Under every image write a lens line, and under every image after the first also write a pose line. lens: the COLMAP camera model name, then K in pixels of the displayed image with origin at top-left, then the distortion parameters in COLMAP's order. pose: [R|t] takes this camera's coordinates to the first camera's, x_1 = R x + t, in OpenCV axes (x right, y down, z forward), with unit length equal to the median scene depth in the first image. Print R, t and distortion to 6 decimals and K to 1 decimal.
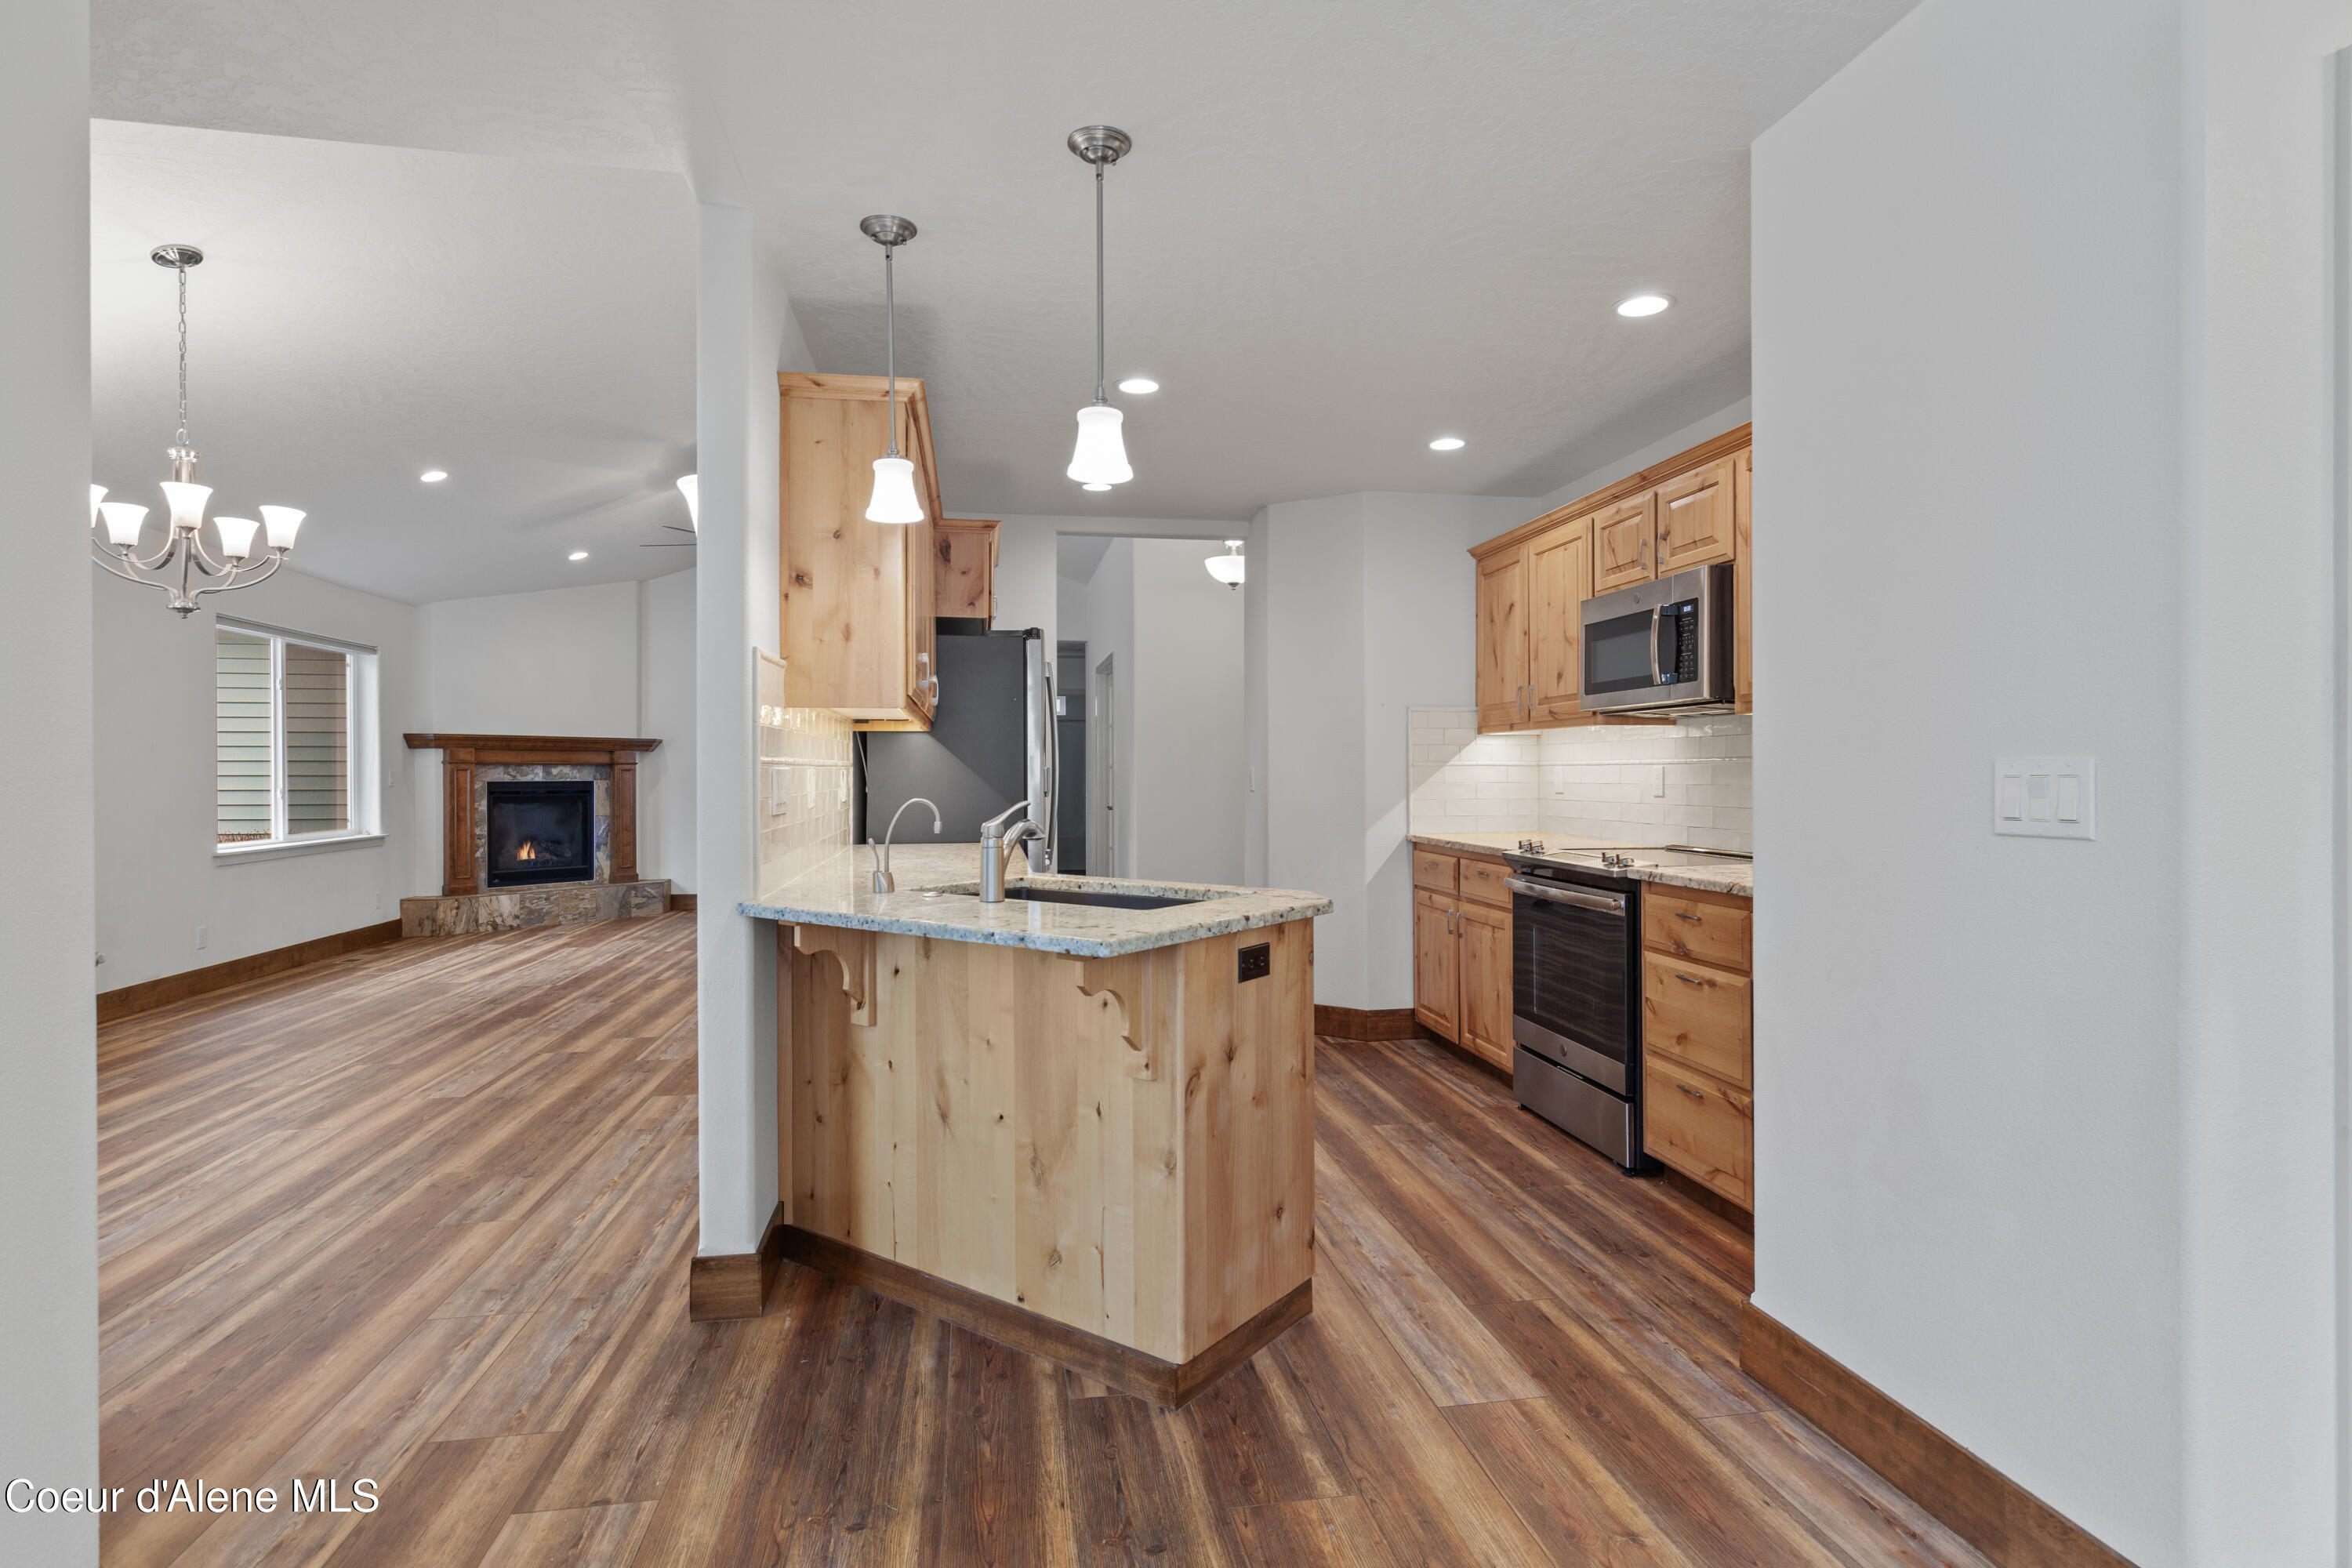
lens RADIAL K [[1189.9, 0, 1184.8], [0, 1189.9, 778.2], [0, 0, 1]] dist [-0.000414, -0.000481]
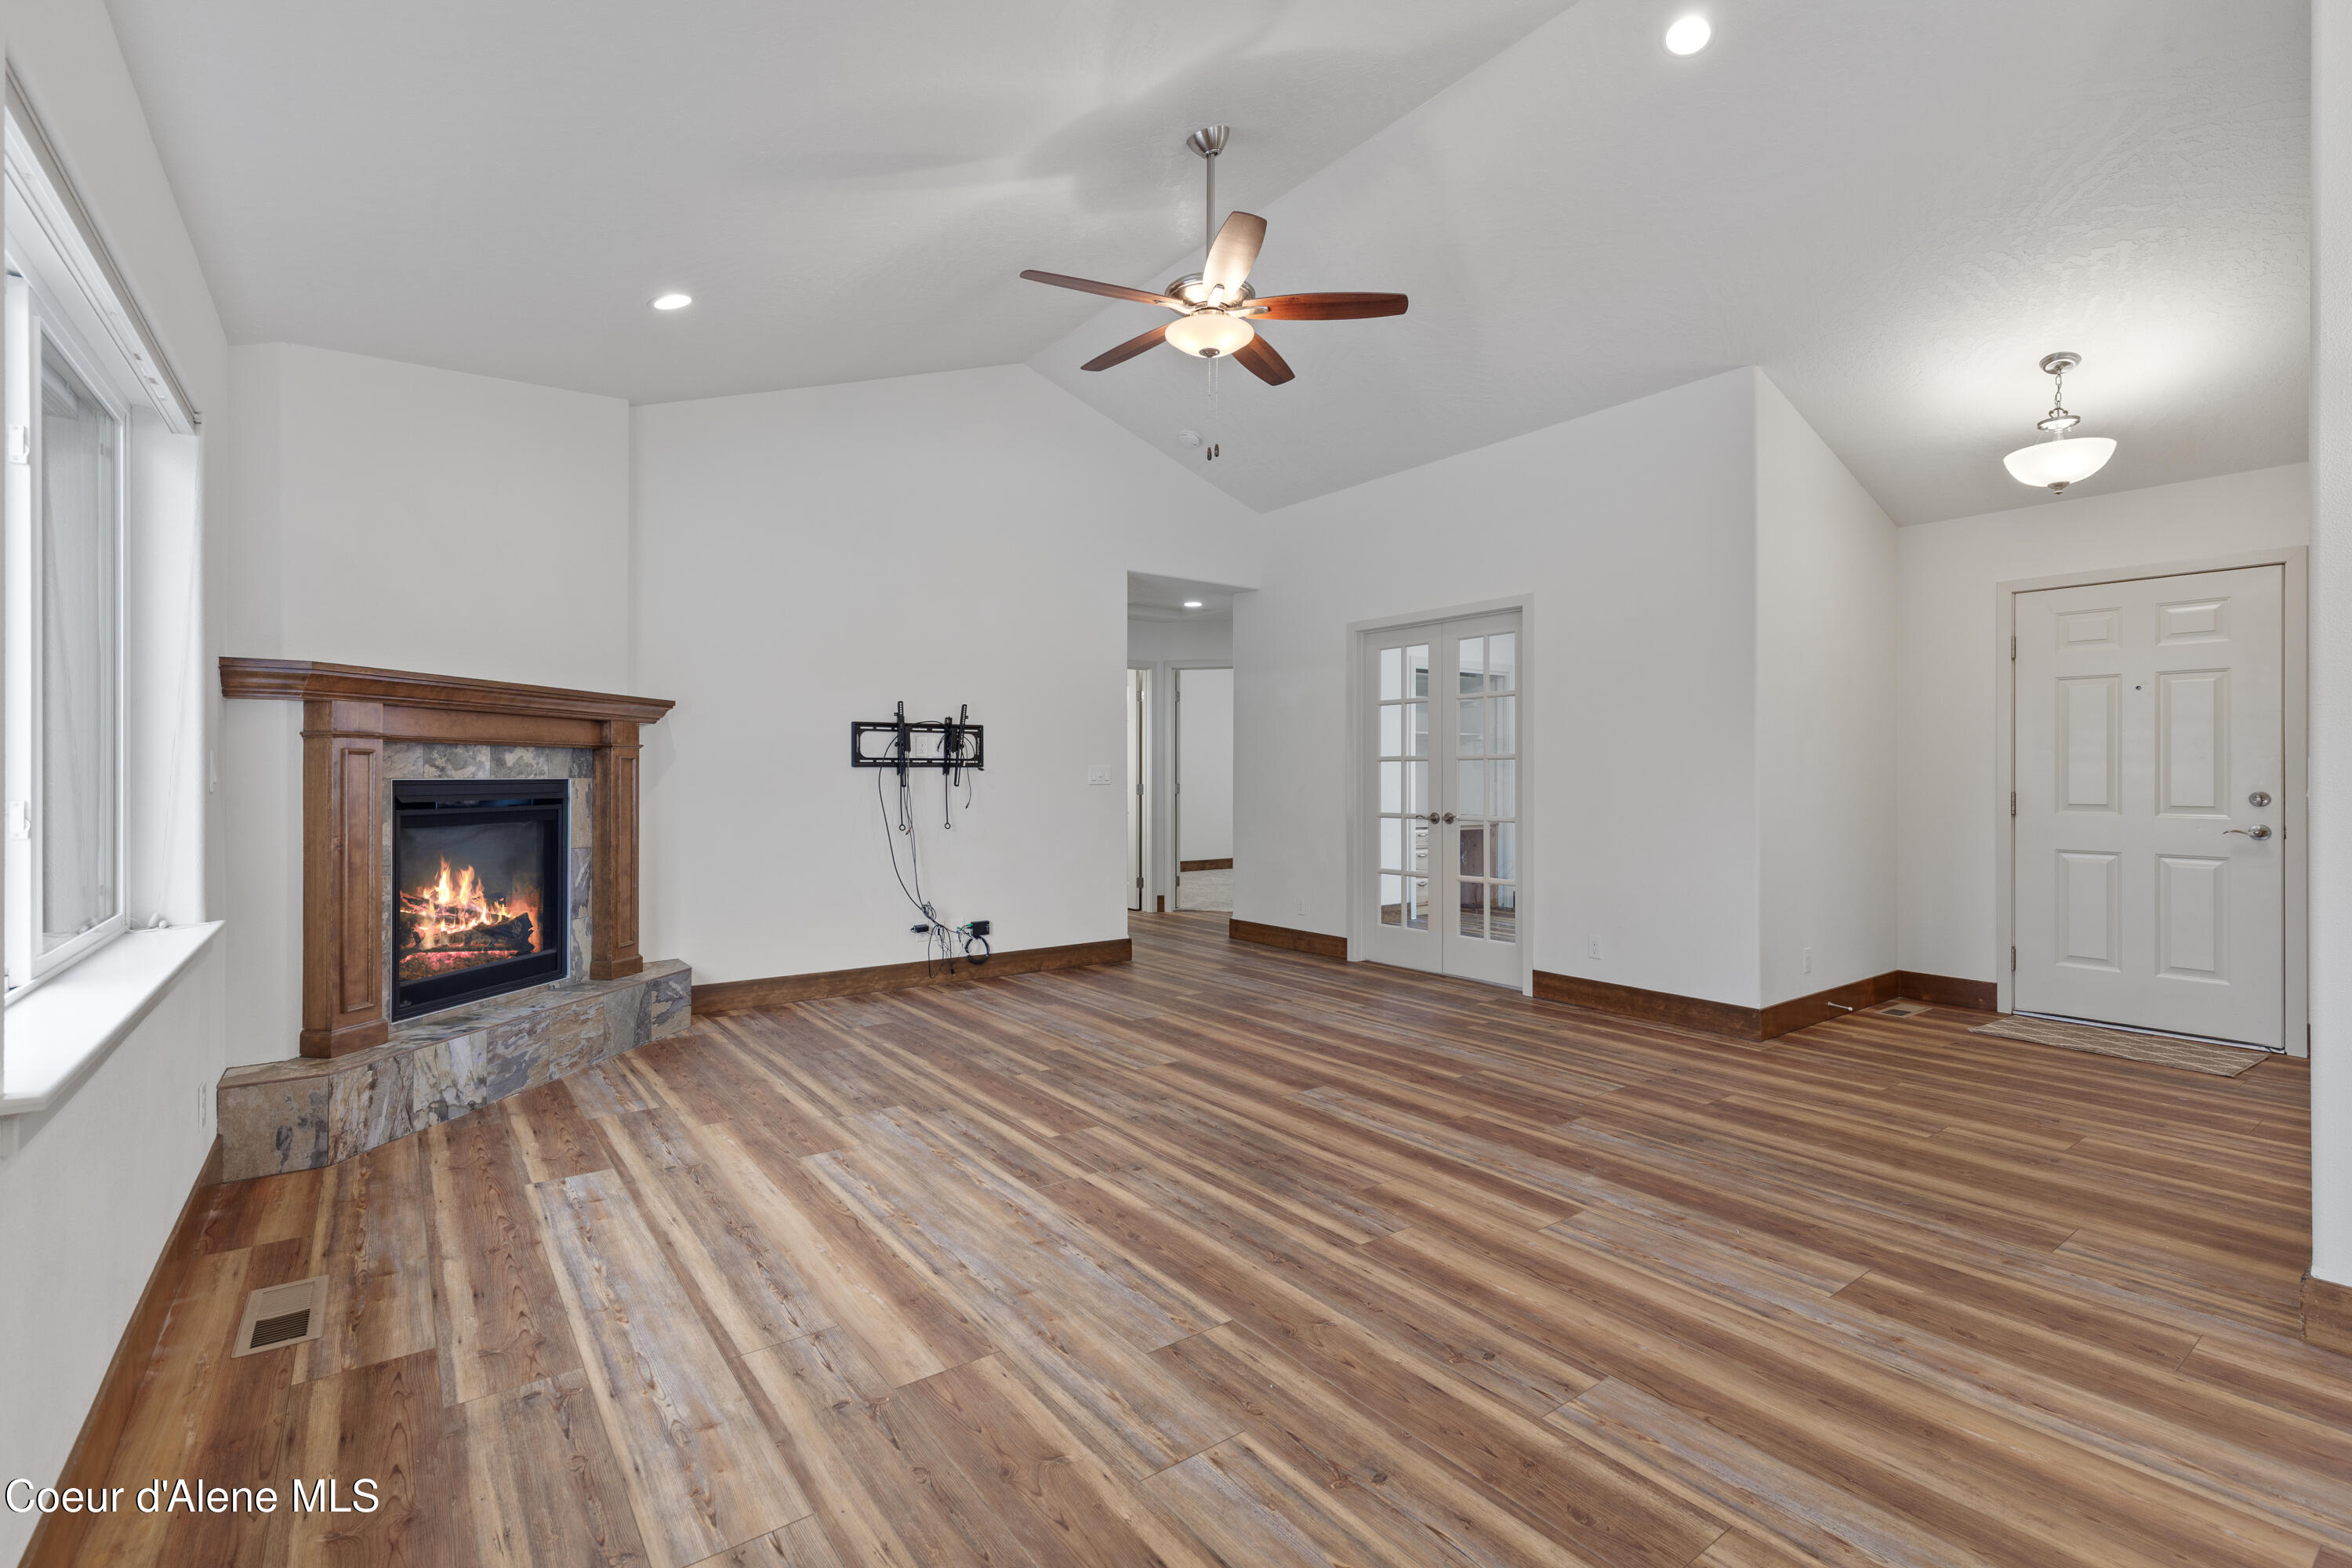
lens RADIAL K [[1075.7, 0, 1175.7], [0, 1075.7, 773.8], [0, 0, 1]] dist [0.006520, -0.000154]
pose [[0.892389, 0.003146, 0.451257, -0.503413], [-0.001688, 0.999992, -0.003634, 0.001283], [-0.451265, 0.002481, 0.892387, 0.508960]]
